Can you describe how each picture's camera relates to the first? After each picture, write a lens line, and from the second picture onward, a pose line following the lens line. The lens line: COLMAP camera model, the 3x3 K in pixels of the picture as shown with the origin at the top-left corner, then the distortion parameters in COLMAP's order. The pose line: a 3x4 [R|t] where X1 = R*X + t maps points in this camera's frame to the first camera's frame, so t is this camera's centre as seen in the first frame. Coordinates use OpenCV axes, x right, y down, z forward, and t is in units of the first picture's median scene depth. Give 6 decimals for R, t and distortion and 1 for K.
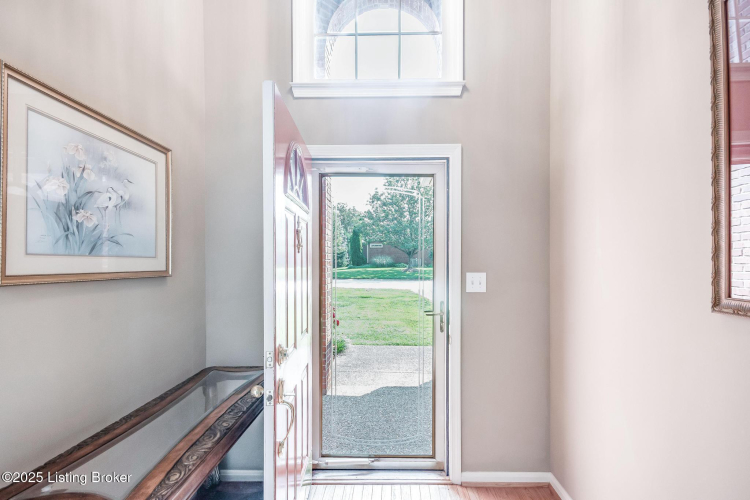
lens RADIAL K [[346.3, 0, 383.1], [0, 346.3, 263.6], [0, 0, 1]] dist [-0.000103, 0.000177]
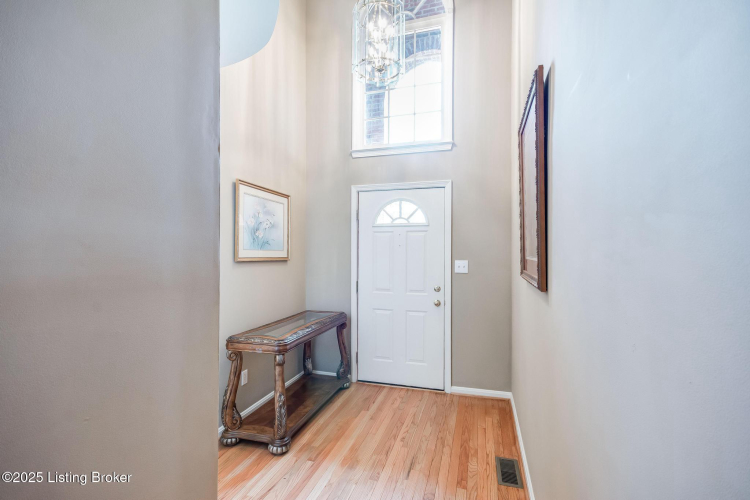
lens RADIAL K [[346.3, 0, 374.7], [0, 346.3, 250.6], [0, 0, 1]] dist [-0.000103, 0.000177]
pose [[0.962539, 0.000753, -0.271142, 0.424359], [-0.005312, 0.999857, -0.016082, 0.012901], [0.271091, 0.016920, 0.962405, -0.836546]]
